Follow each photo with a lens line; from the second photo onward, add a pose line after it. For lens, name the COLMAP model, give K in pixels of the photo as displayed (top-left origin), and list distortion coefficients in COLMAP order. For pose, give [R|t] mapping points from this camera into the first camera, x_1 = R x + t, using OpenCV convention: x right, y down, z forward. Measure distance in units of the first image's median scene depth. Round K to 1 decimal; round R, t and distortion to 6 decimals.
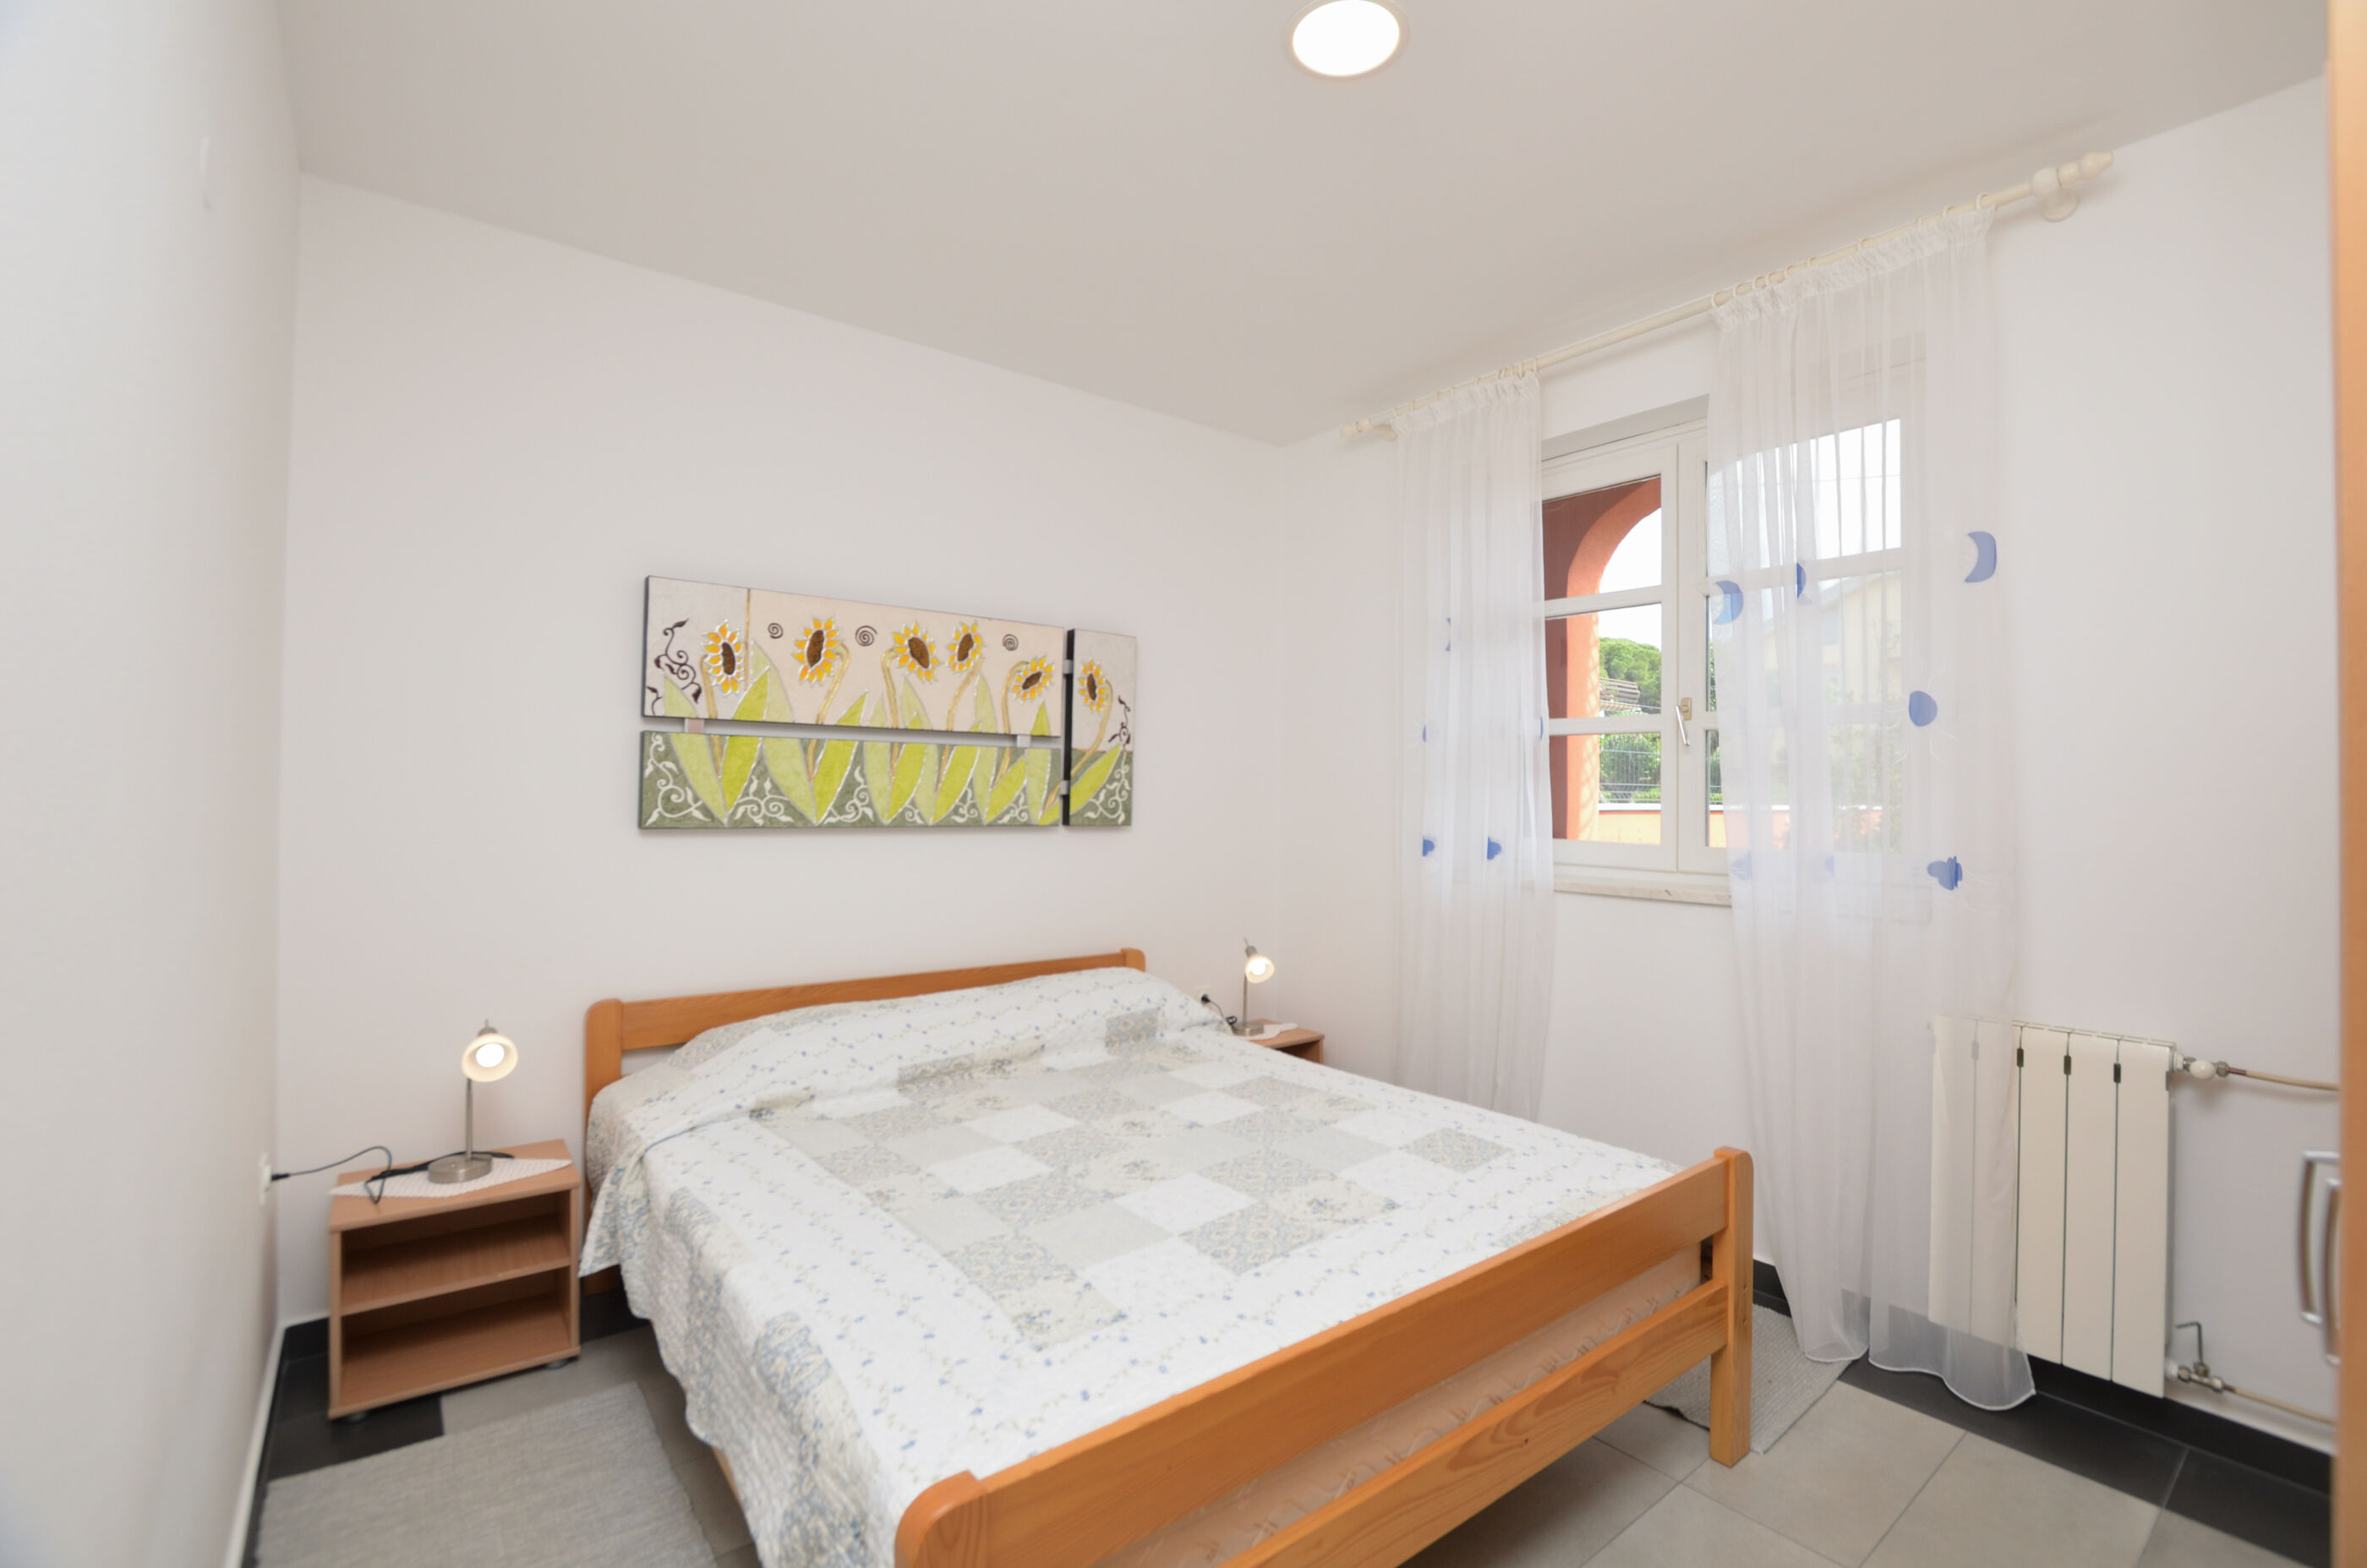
lens RADIAL K [[1046.9, 0, 1204.8], [0, 1046.9, 779.7], [0, 0, 1]] dist [-0.035221, 0.006788]
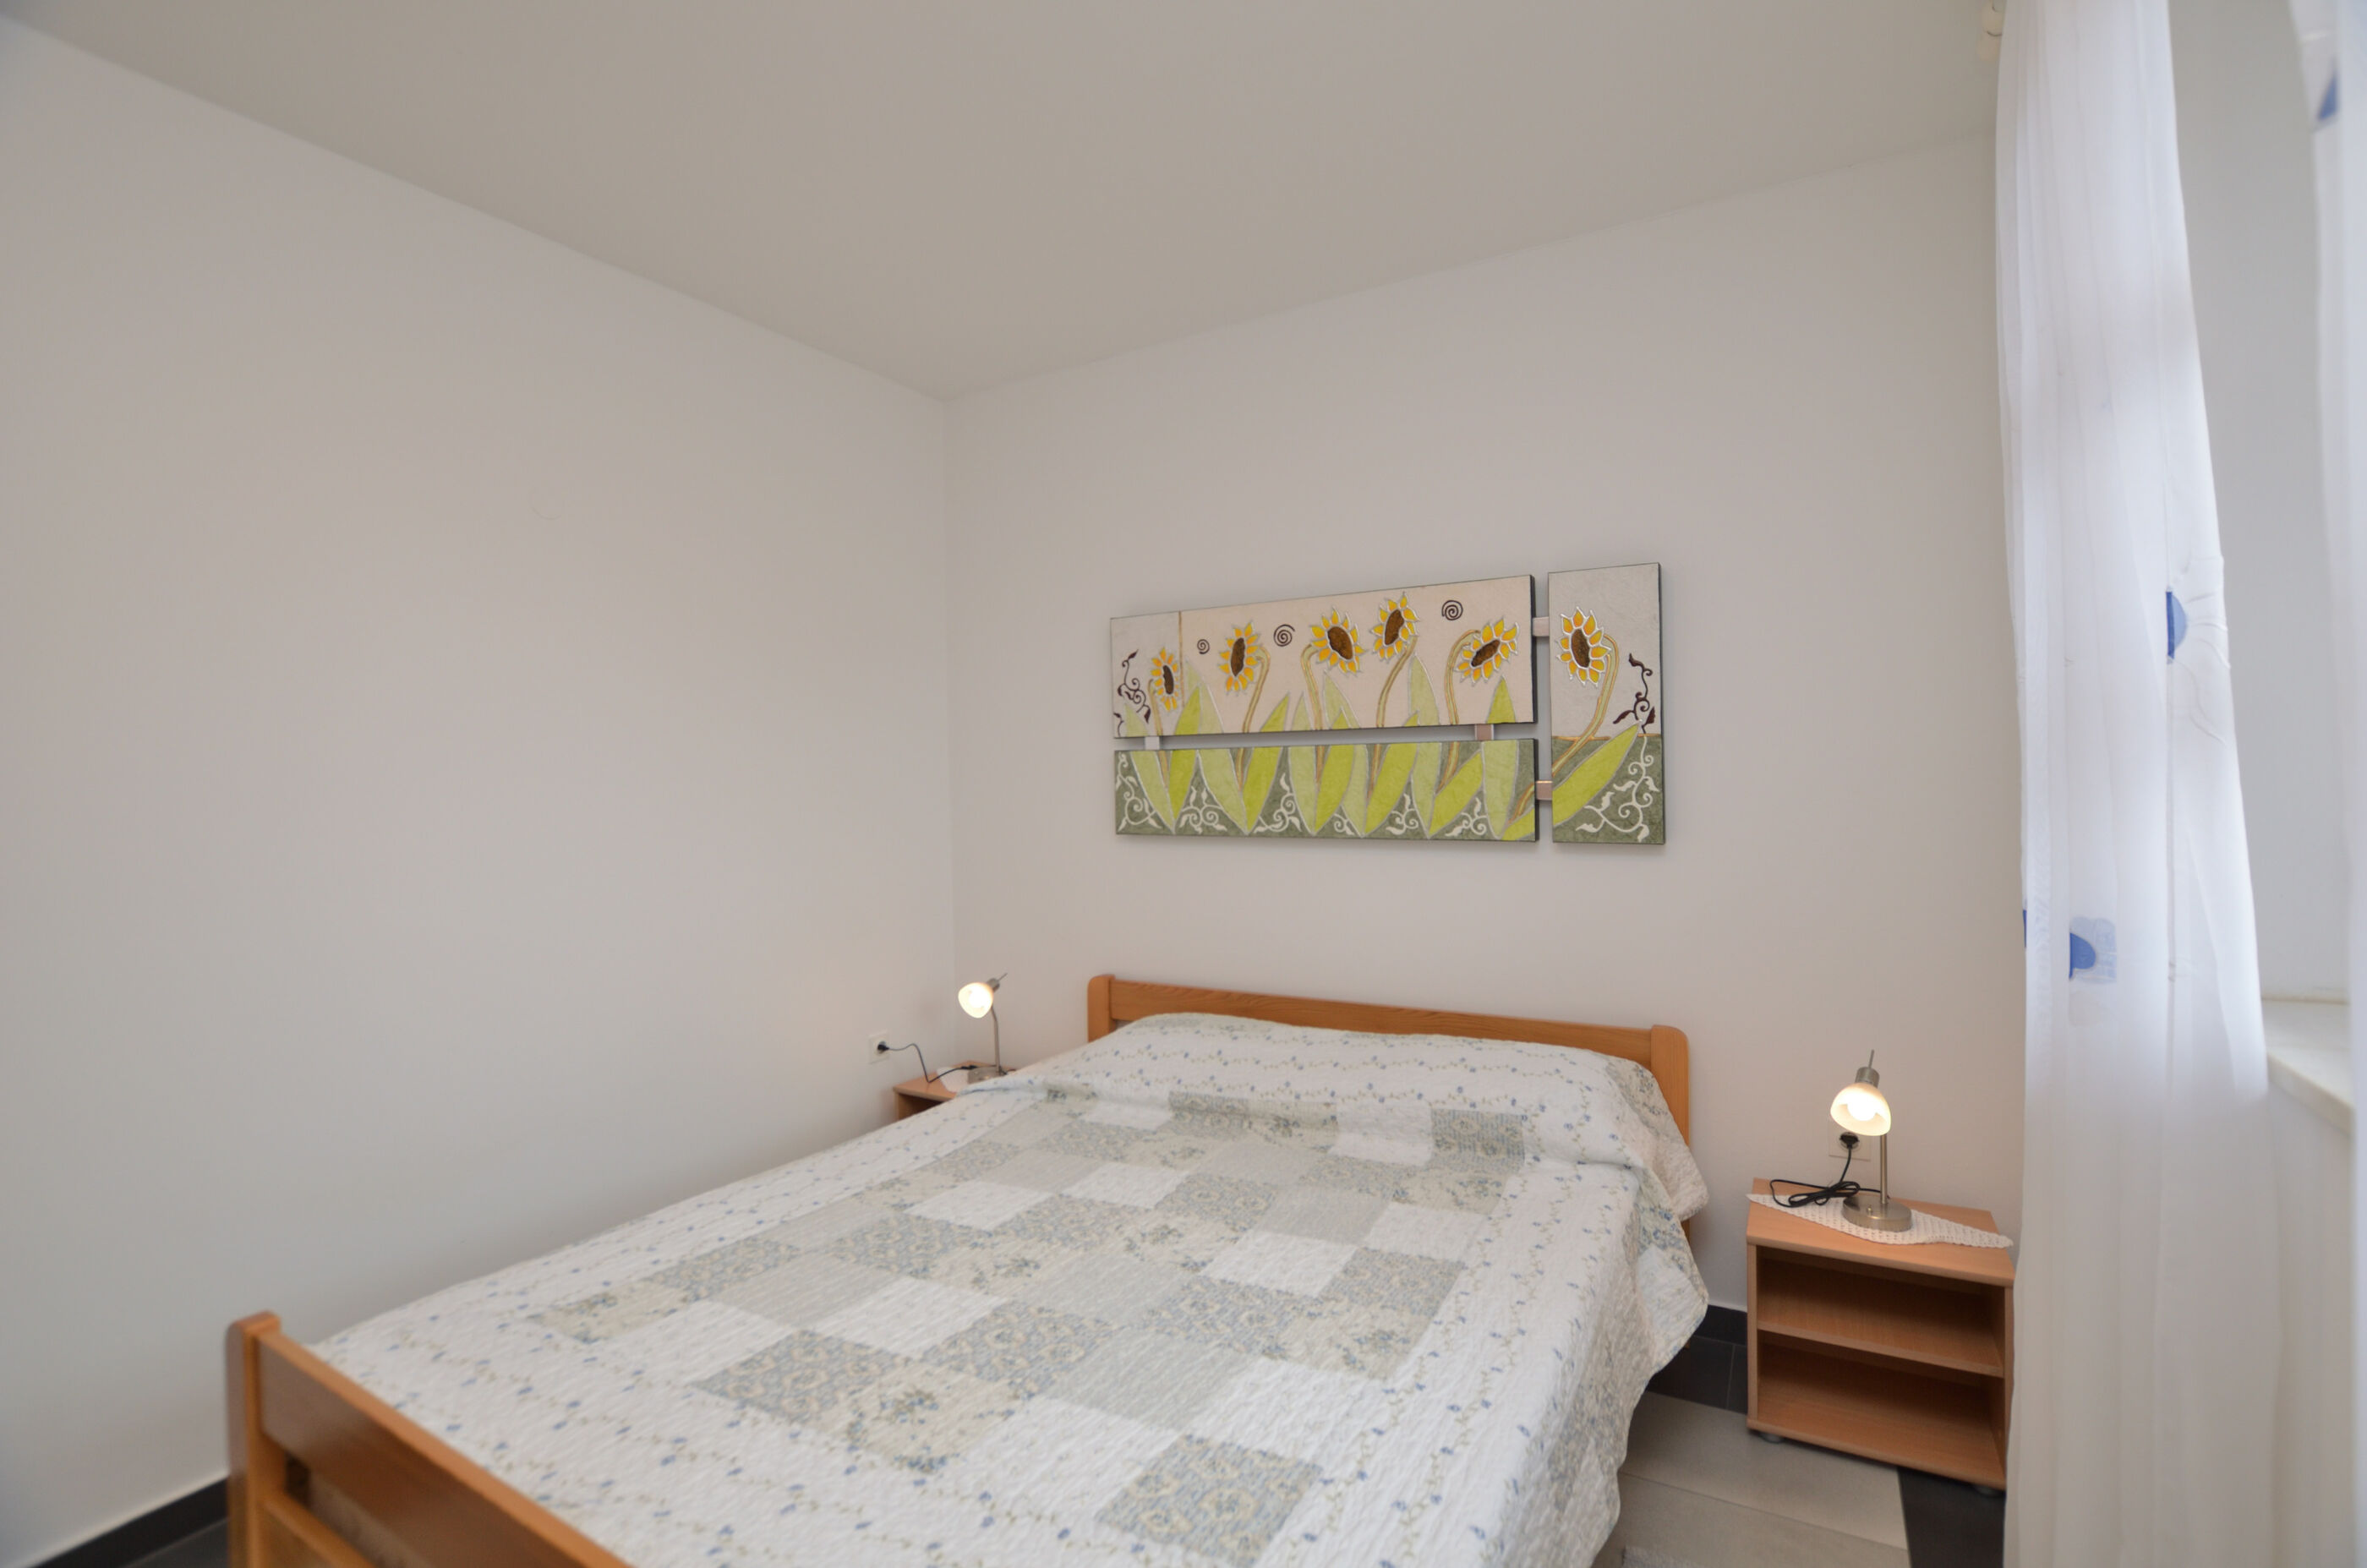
lens RADIAL K [[1046.9, 0, 1204.8], [0, 1046.9, 779.7], [0, 0, 1]] dist [-0.035221, 0.006788]
pose [[0.364671, -0.012650, -0.931050, 0.560011], [0.035424, 0.999372, 0.000296, -0.010428], [0.930462, -0.033090, 0.364890, 0.615243]]
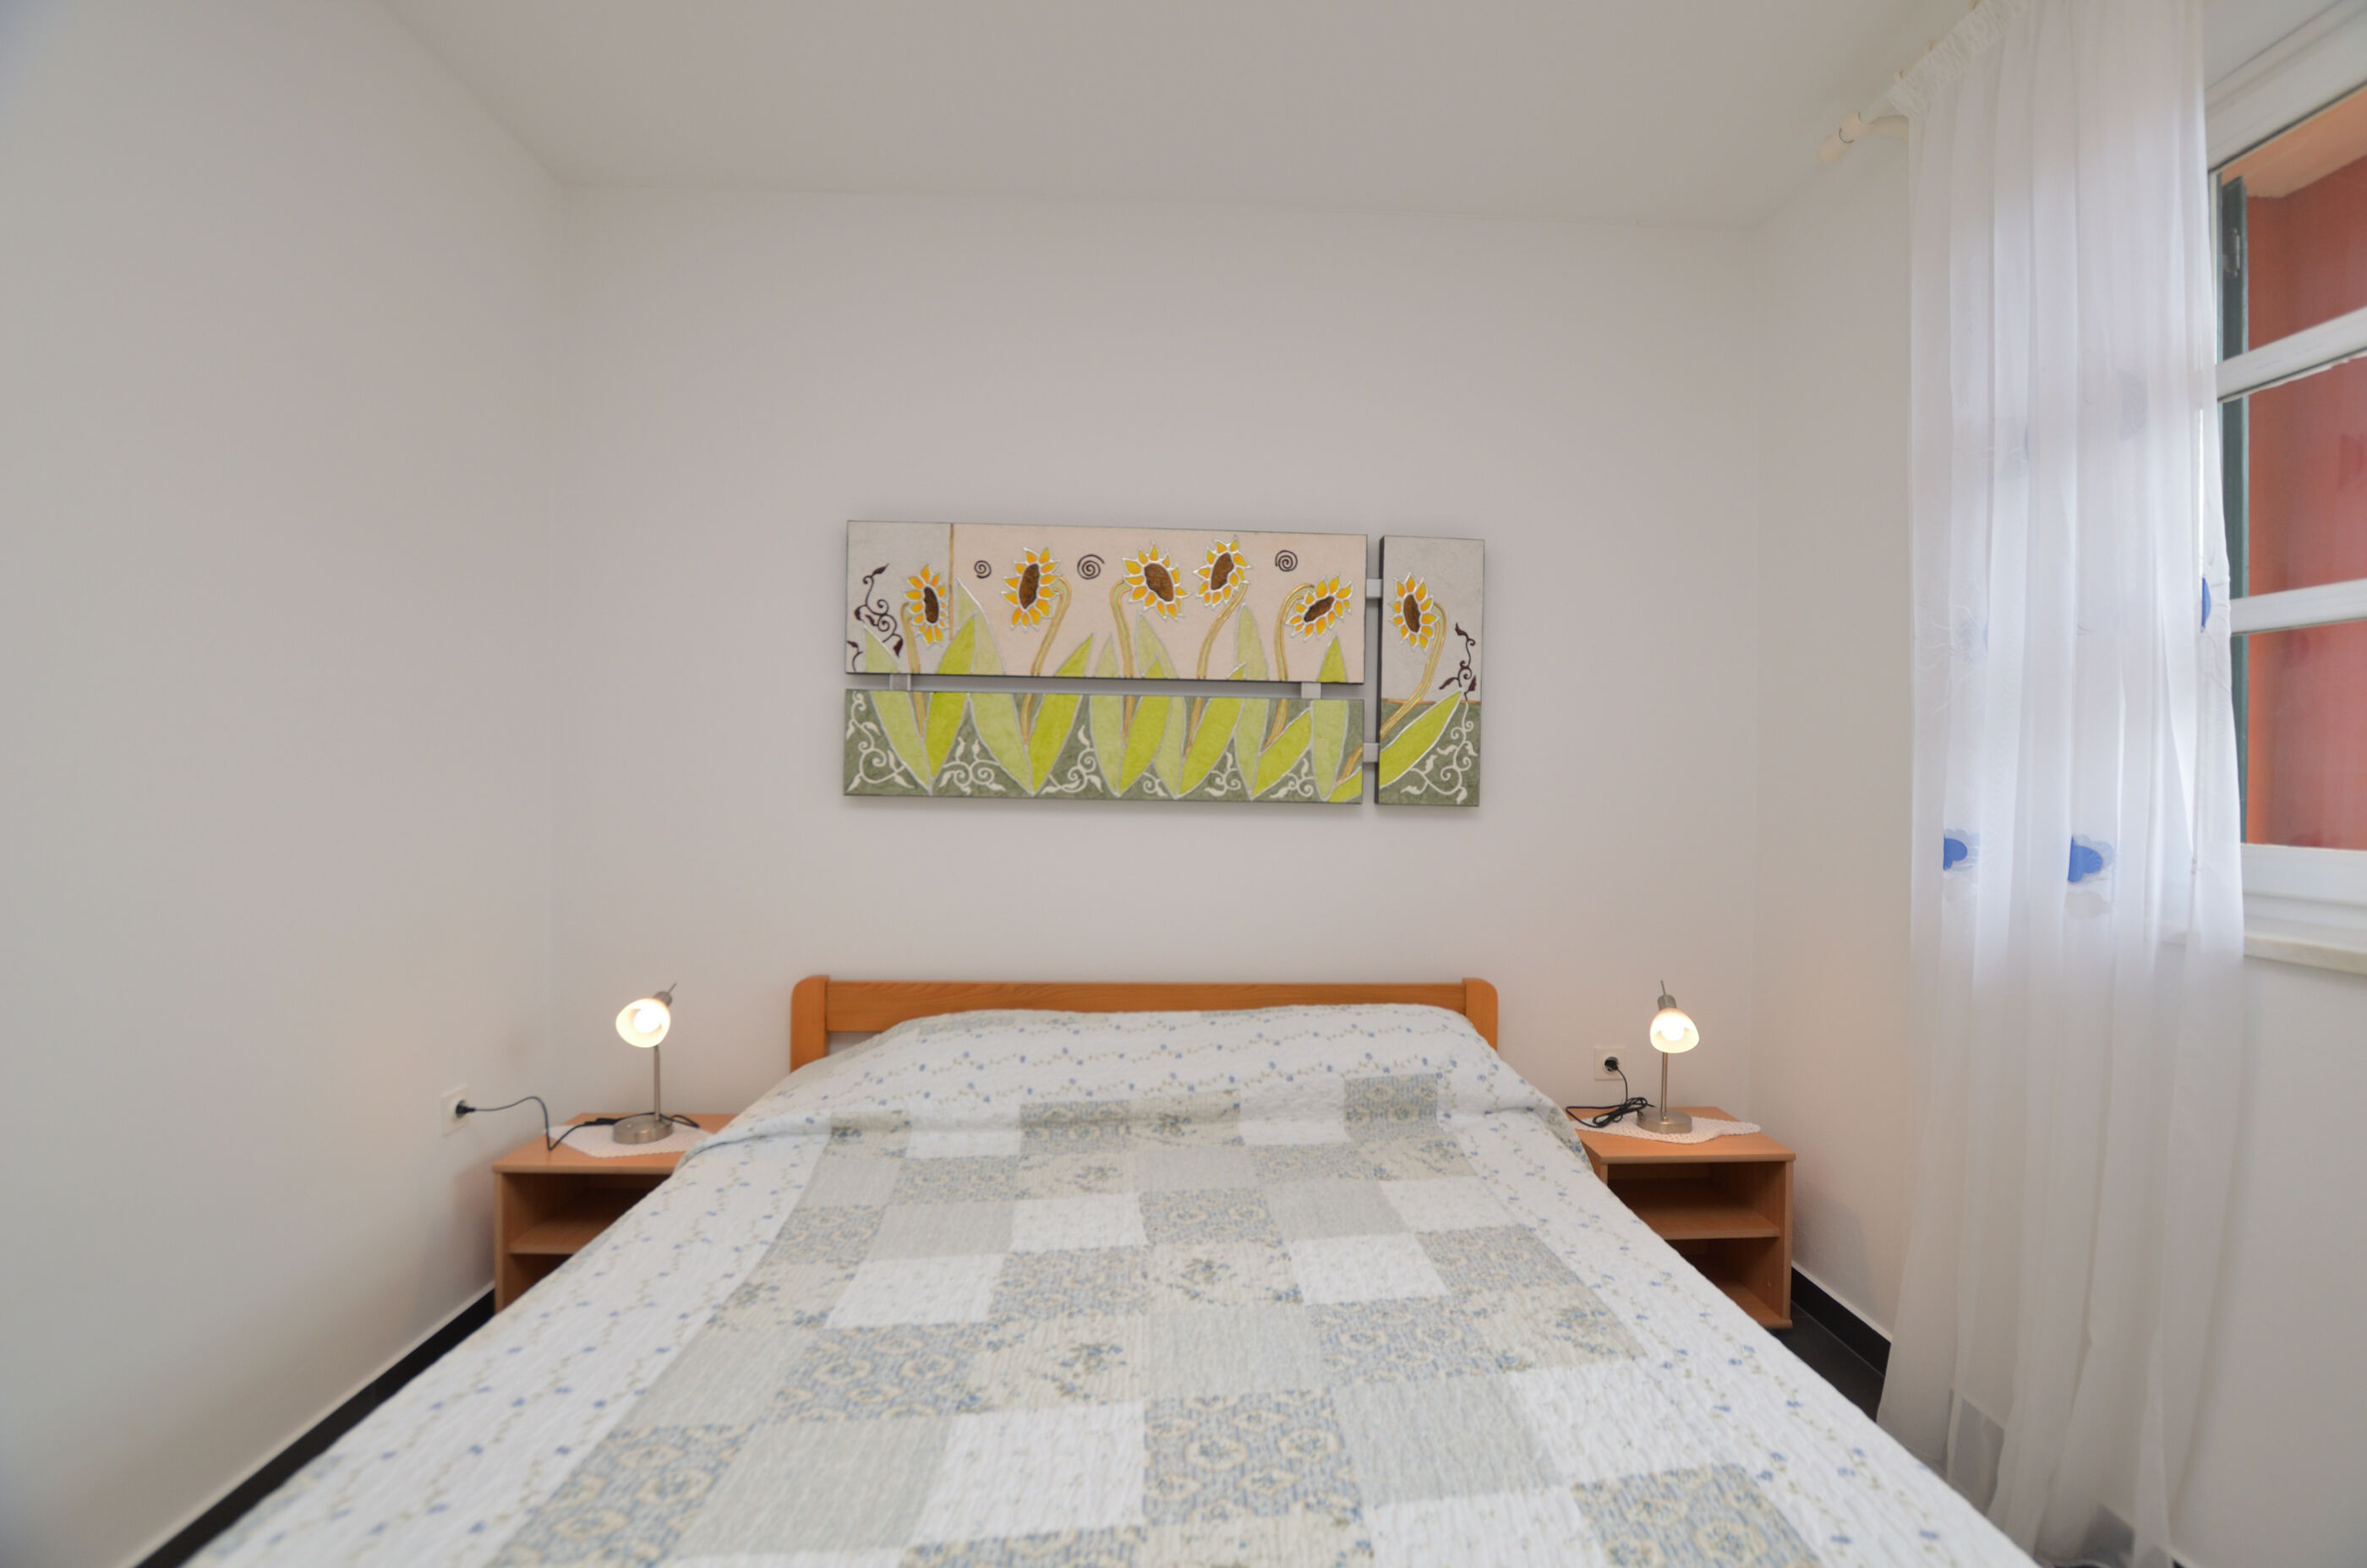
lens RADIAL K [[1046.9, 0, 1204.8], [0, 1046.9, 779.7], [0, 0, 1]] dist [-0.035221, 0.006788]
pose [[0.810835, 0.002433, -0.585269, 0.244481], [0.002424, 0.999969, 0.007515, 0.025443], [0.585269, -0.007512, 0.810804, 0.403621]]
